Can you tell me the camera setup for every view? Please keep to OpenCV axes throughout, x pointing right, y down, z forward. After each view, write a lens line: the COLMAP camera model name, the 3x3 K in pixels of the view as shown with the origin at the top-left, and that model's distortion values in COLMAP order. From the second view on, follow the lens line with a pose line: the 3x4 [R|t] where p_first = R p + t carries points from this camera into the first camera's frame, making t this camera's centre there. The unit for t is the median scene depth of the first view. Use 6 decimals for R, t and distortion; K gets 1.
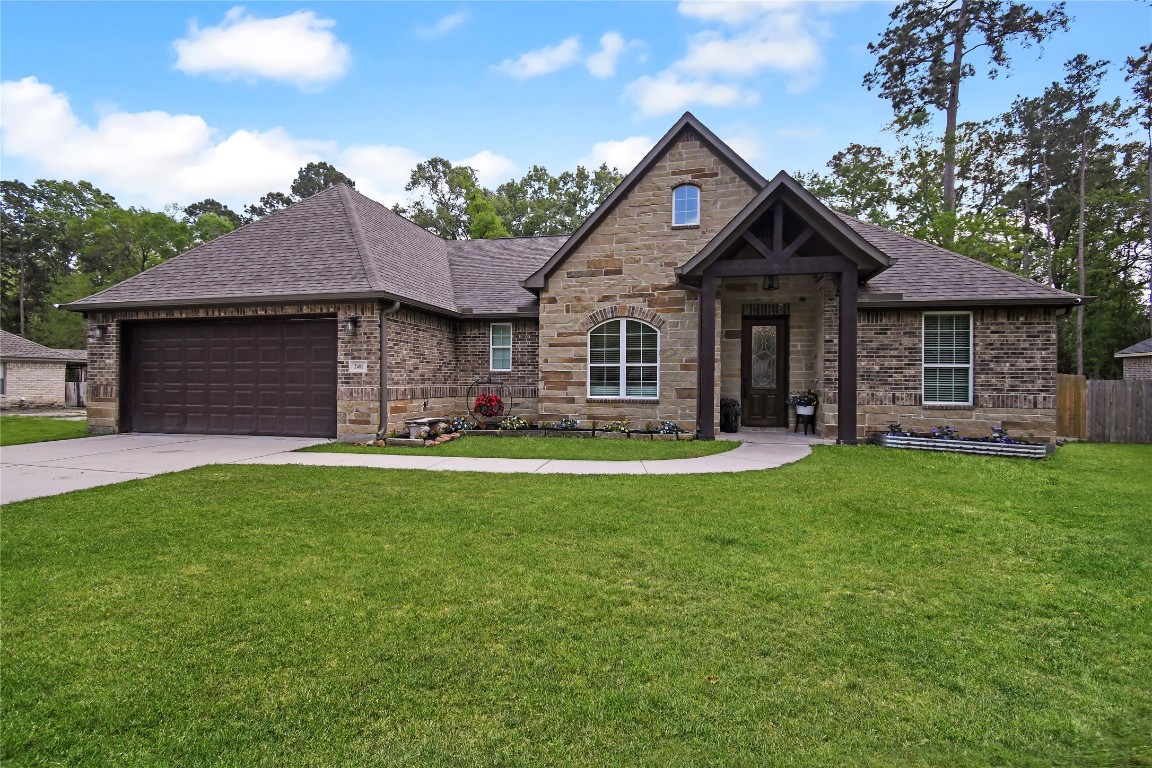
lens RADIAL K [[508.5, 0, 578.6], [0, 508.5, 384.5], [0, 0, 1]] dist [0.011223, -0.020756]
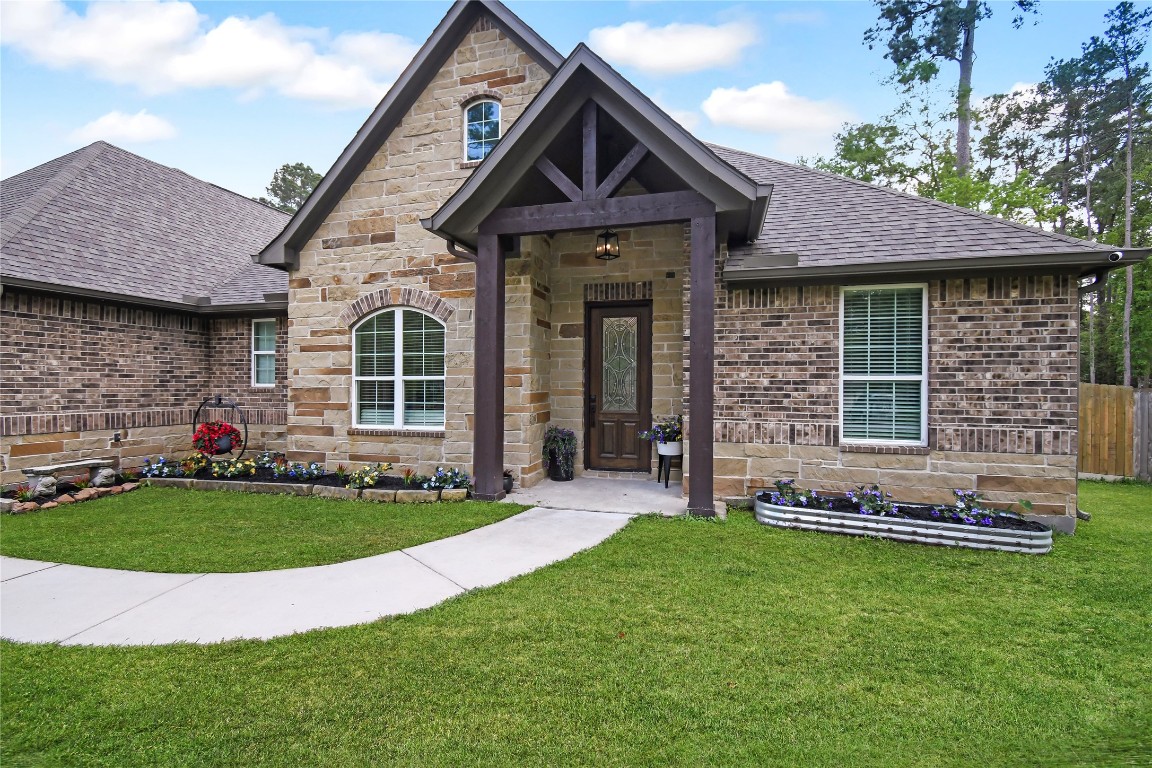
lens RADIAL K [[507.8, 0, 577.5], [0, 507.8, 394.9], [0, 0, 1]] dist [0.010736, -0.017066]
pose [[0.998844, -0.005087, -0.047804, 0.355782], [0.005562, 0.999936, 0.009811, -0.022135], [0.047751, -0.010066, 0.998809, 0.353241]]
